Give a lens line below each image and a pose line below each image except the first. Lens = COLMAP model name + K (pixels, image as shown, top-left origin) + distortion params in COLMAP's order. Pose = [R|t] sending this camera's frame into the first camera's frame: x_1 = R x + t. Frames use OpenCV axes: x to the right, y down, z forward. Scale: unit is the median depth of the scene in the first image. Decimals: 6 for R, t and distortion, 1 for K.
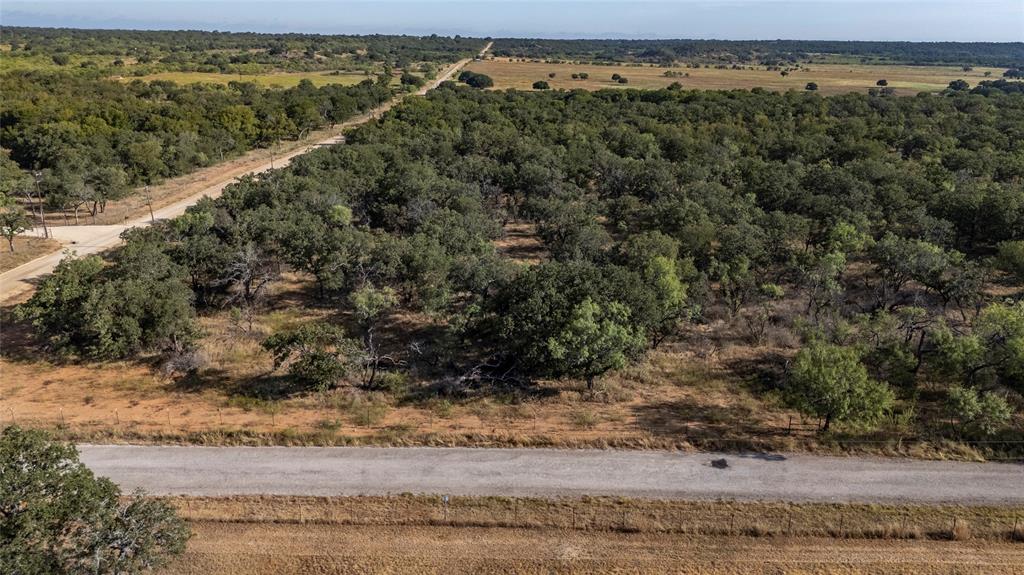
lens RADIAL K [[753.1, 0, 516.2], [0, 753.1, 287.7], [0, 0, 1]] dist [0.052962, -0.038437]
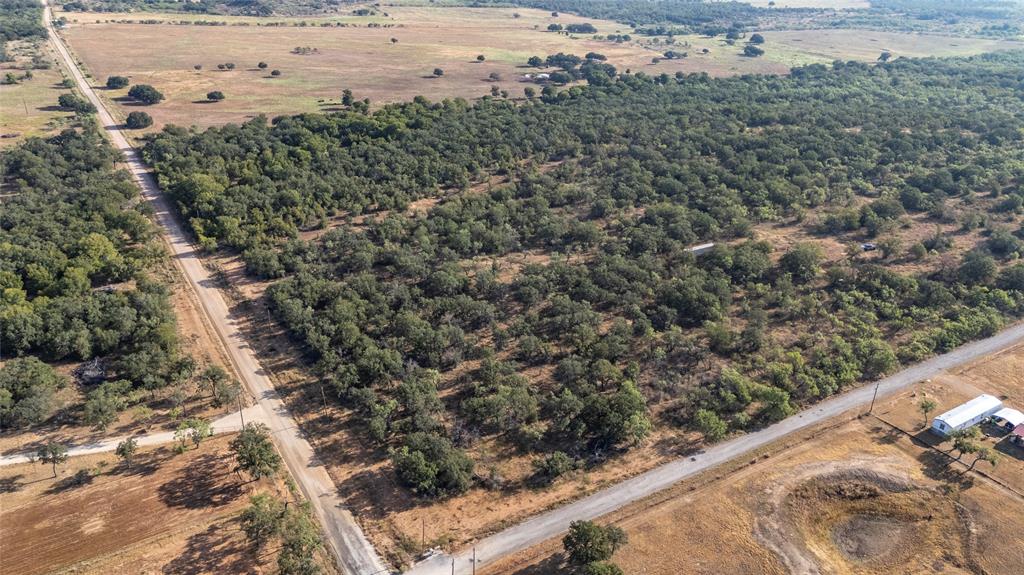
lens RADIAL K [[753.1, 0, 514.9], [0, 753.1, 280.5], [0, 0, 1]] dist [0.052962, -0.038437]
pose [[0.848898, -0.209233, 0.485379, -0.148224], [0.153061, 0.976277, 0.153151, -0.093524], [-0.505909, -0.055717, 0.860786, -0.114531]]
